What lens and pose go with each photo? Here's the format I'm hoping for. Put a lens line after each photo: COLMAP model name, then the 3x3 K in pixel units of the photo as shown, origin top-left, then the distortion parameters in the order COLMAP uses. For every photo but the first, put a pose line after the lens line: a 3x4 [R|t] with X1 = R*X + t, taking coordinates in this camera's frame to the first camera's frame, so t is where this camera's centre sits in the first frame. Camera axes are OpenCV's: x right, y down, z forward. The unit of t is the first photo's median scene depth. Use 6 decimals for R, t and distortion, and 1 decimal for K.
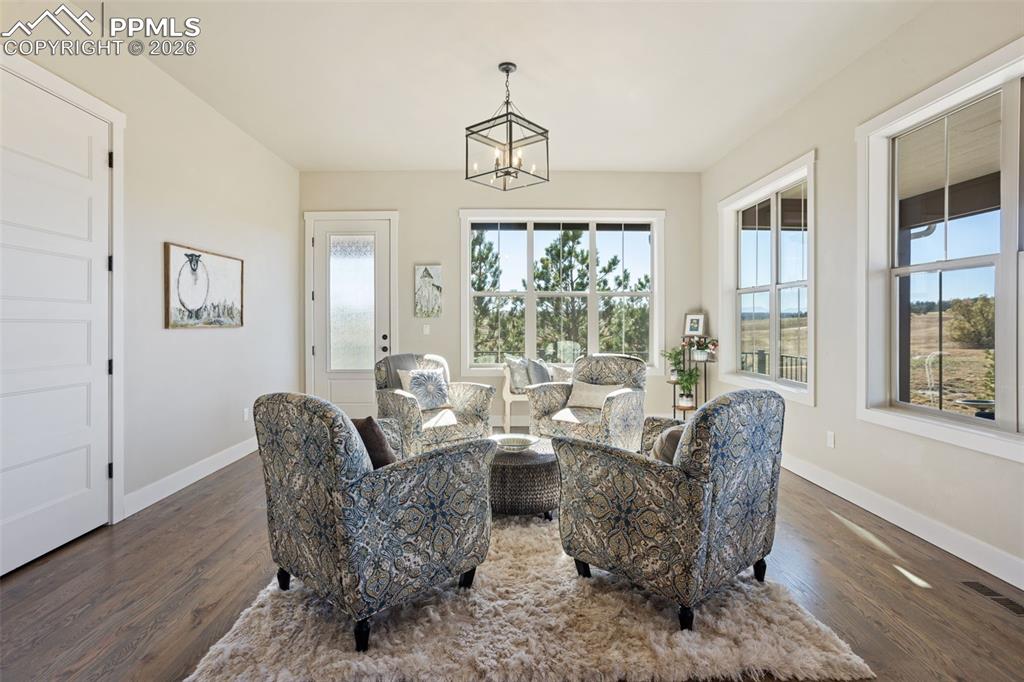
lens RADIAL K [[490.5, 0, 510.3], [0, 490.5, 327.3], [0, 0, 1]] dist [-0.022677, 0.000467]
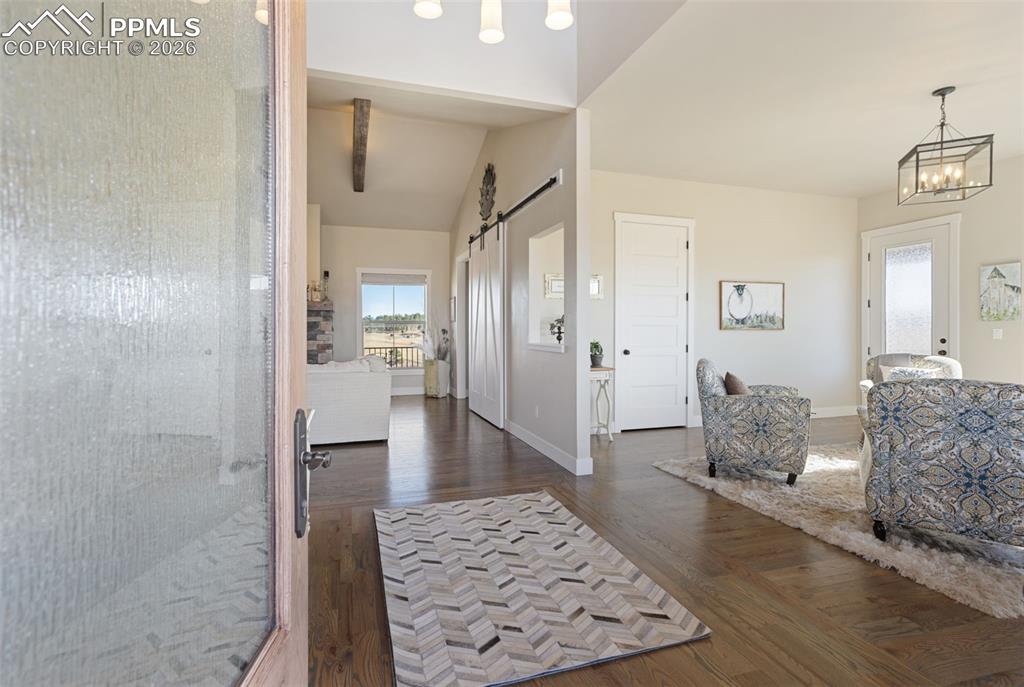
lens RADIAL K [[487.5, 0, 511.0], [0, 487.5, 330.2], [0, 0, 1]] dist [-0.031585, -0.000025]
pose [[0.291008, 0.002123, -0.956718, 0.695194], [-0.009907, 0.999951, -0.000795, 0.011925], [0.956669, 0.009709, 0.291015, -0.221767]]
